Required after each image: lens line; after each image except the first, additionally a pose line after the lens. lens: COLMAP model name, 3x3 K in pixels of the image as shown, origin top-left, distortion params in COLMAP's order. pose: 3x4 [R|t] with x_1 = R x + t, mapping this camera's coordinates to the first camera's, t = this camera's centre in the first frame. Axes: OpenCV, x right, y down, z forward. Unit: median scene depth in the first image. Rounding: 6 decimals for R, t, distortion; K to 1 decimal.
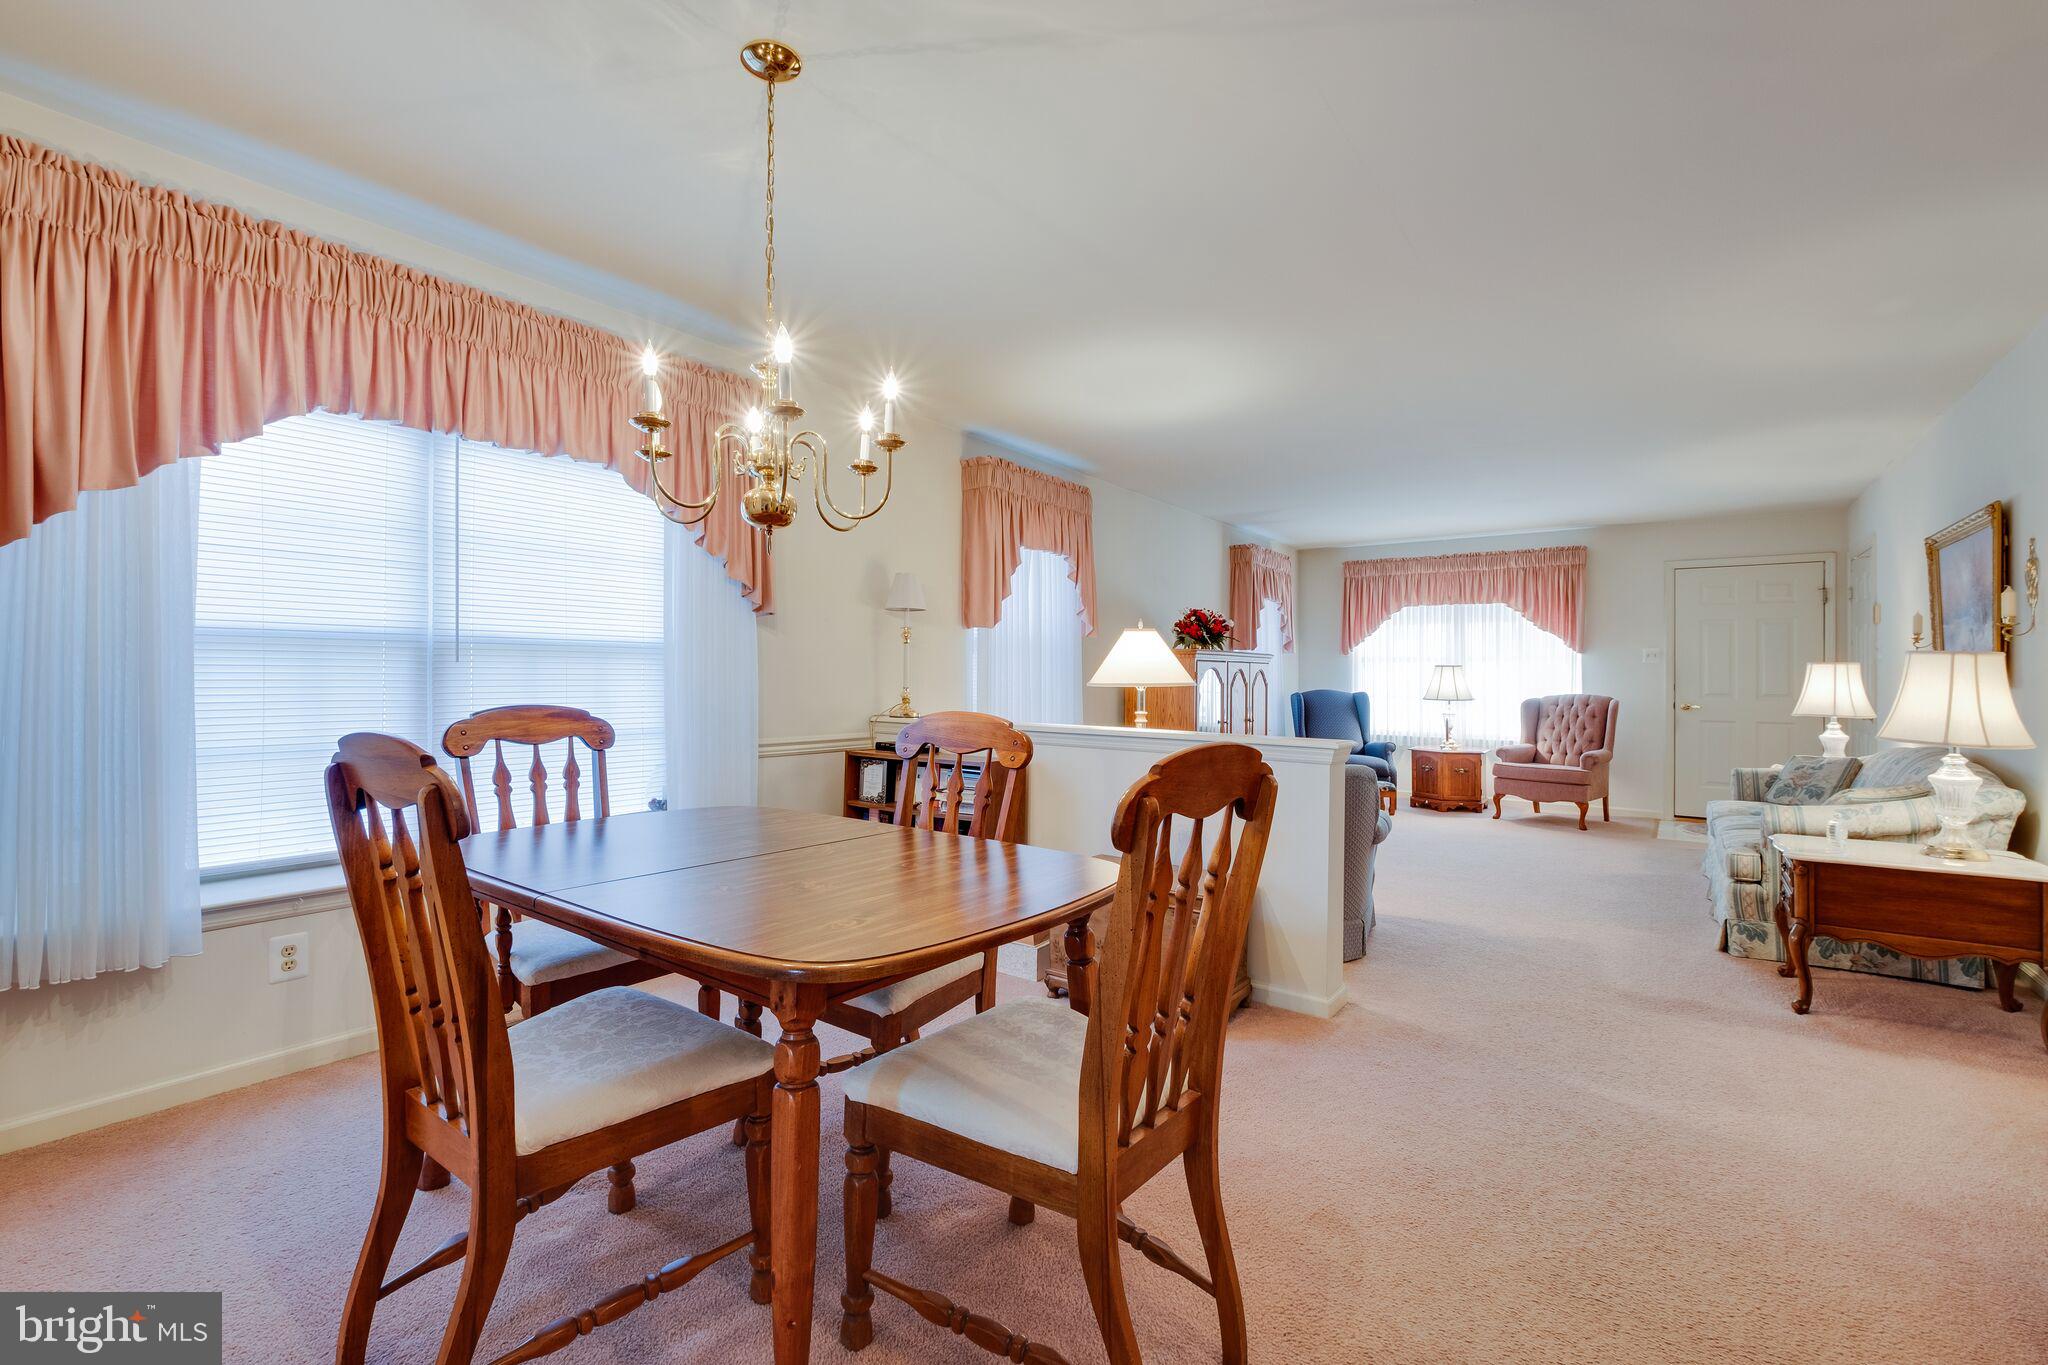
lens RADIAL K [[899.2, 0, 1000.8], [0, 899.2, 677.1], [0, 0, 1]] dist [-0.001020, -0.000305]
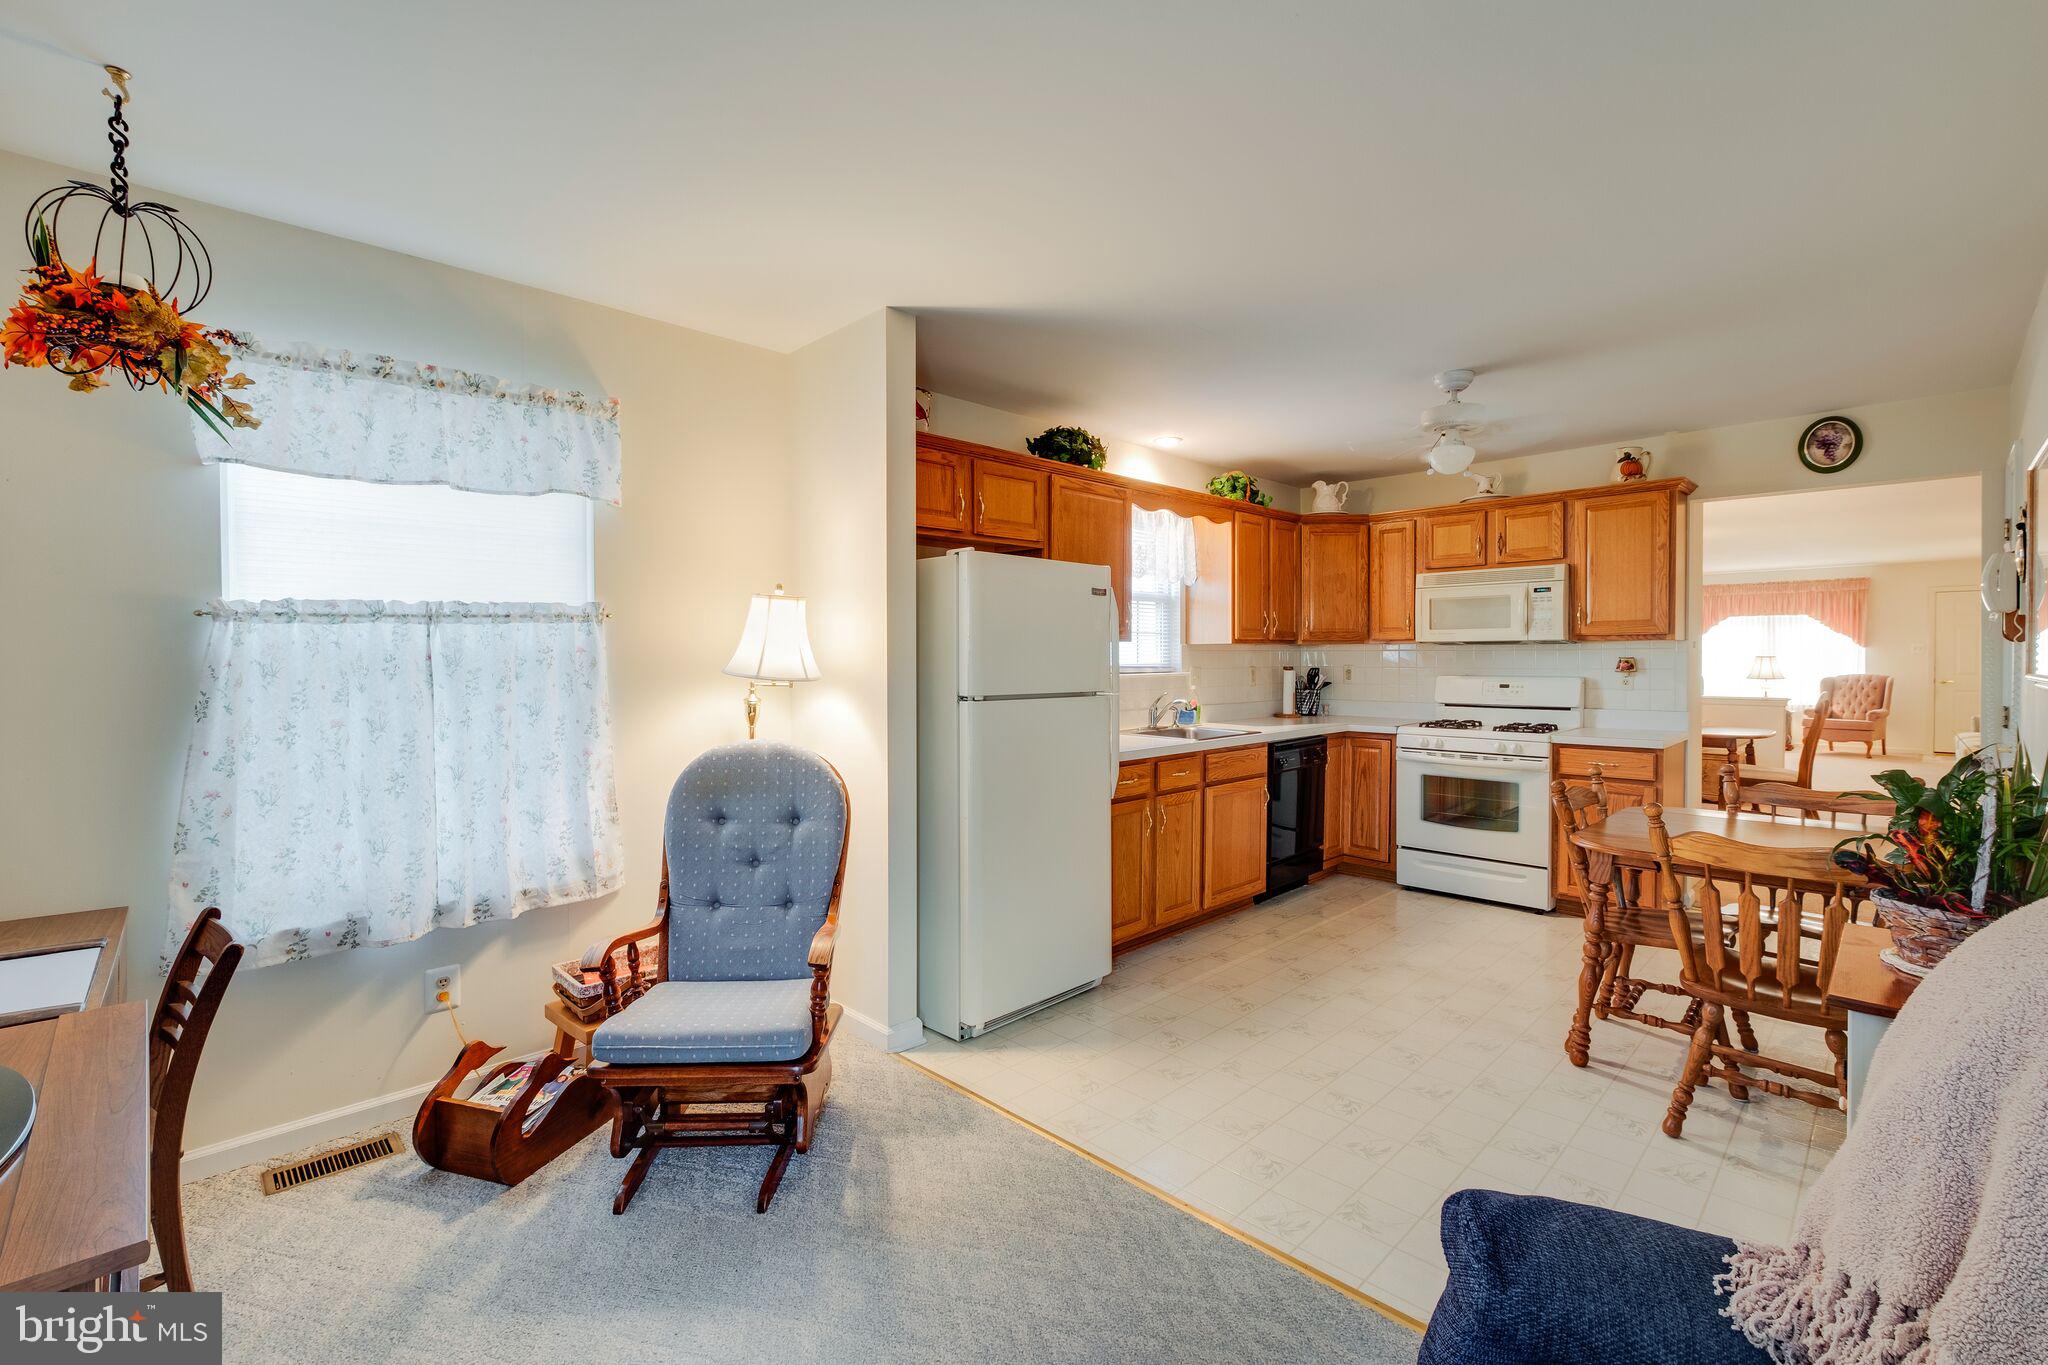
lens RADIAL K [[899.2, 0, 1000.8], [0, 899.2, 677.1], [0, 0, 1]] dist [-0.001020, -0.000305]
pose [[0.987315, -0.007322, -0.158607, -0.579619], [0.010830, 0.999715, 0.021261, -0.025005], [0.158406, -0.022709, 0.987113, -0.762913]]
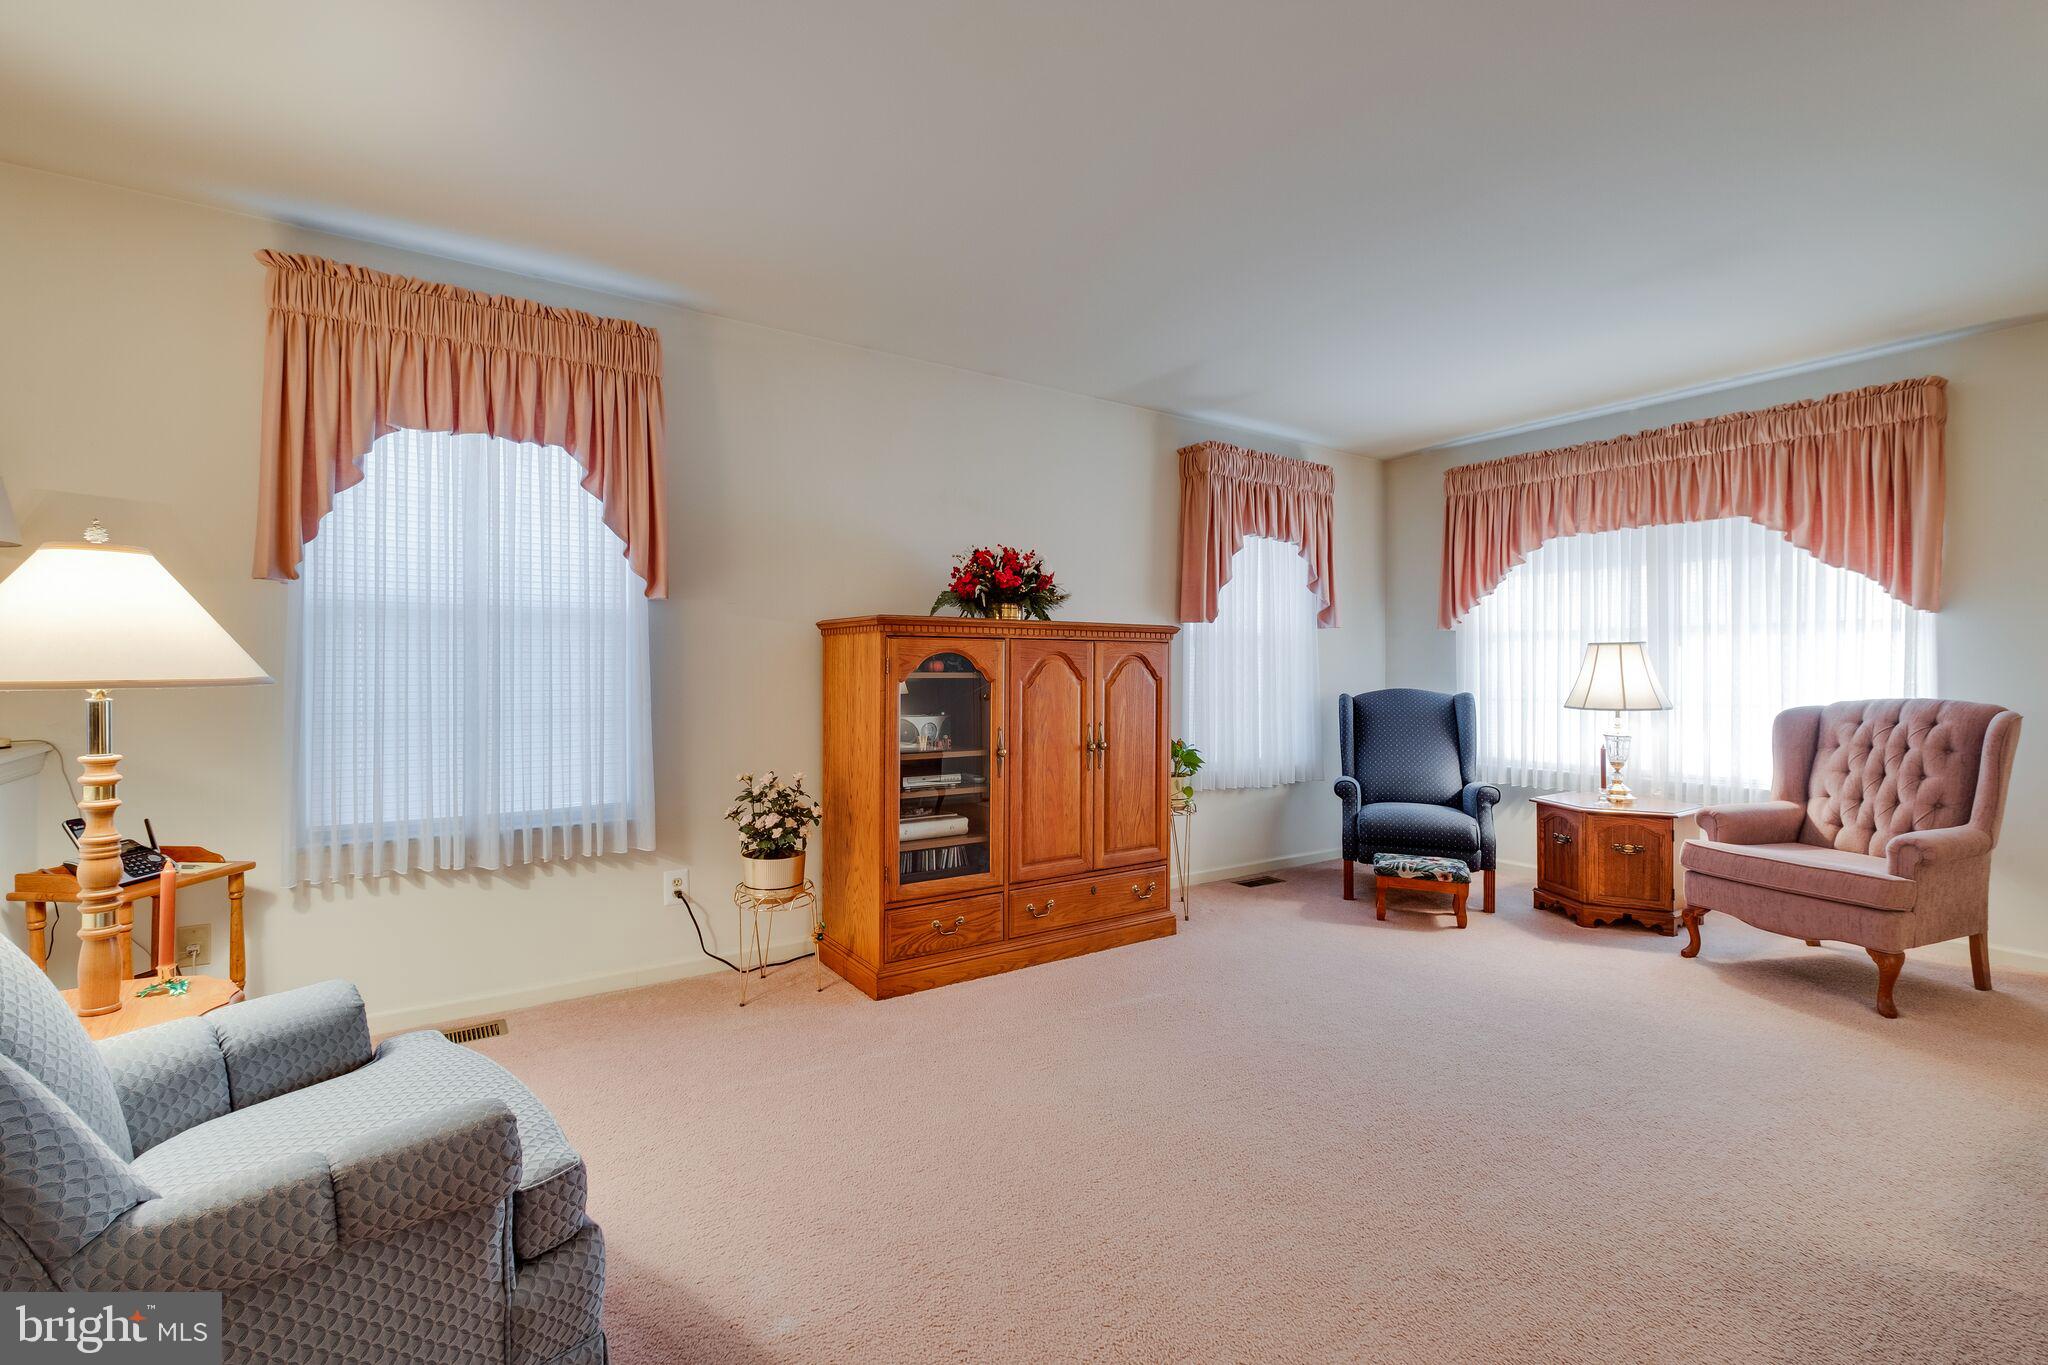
lens RADIAL K [[883.5, 0, 1029.3], [0, 883.5, 673.7], [0, 0, 1]] dist [-0.001479, -0.000333]
pose [[0.942879, -0.006451, -0.333073, 0.367590], [0.007249, 0.999973, 0.001154, 0.002405], [0.333056, -0.003503, 0.942900, 0.425945]]
